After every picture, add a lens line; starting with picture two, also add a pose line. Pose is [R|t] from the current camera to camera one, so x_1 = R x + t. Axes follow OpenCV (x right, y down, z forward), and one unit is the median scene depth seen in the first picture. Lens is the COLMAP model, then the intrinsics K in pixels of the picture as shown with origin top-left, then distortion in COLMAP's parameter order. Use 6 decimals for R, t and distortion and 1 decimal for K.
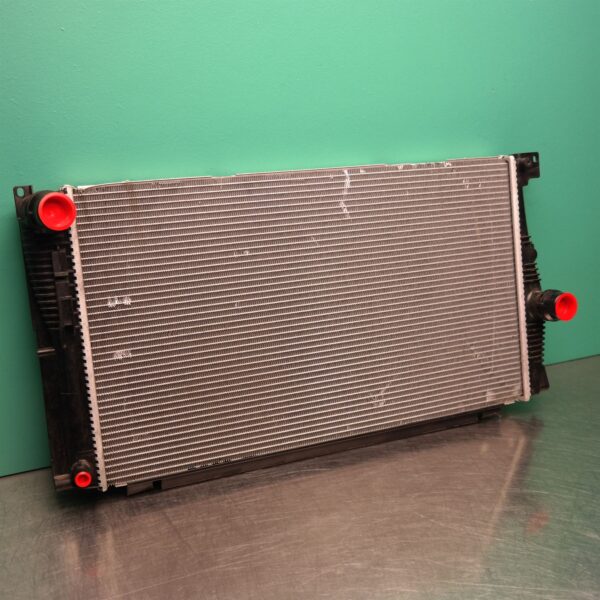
lens RADIAL K [[765.6, 0, 300.0], [0, 765.6, 300.0], [0, 0, 1]] dist [0.023948, 0.011134]
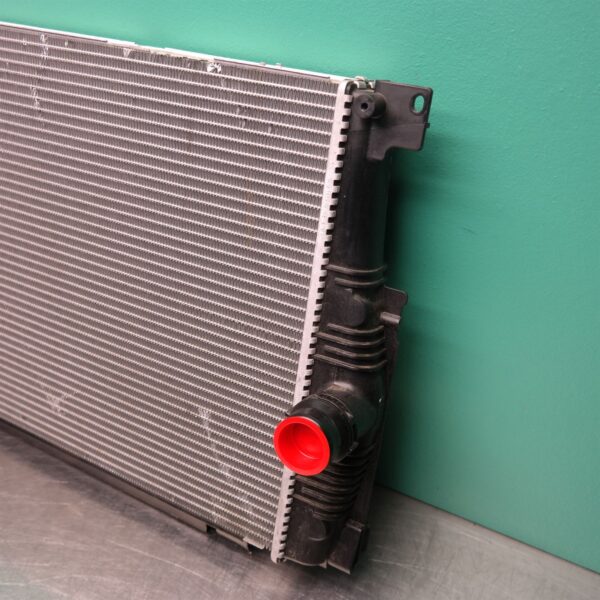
lens RADIAL K [[755.6, 0, 291.5], [0, 755.6, 301.9], [0, 0, 1]] dist [0.015497, -0.006860]
pose [[0.590714, 0.421549, -0.688007, 0.688521], [-0.265109, 0.906735, 0.327947, -0.236574], [0.762086, -0.011326, 0.647377, 0.801928]]
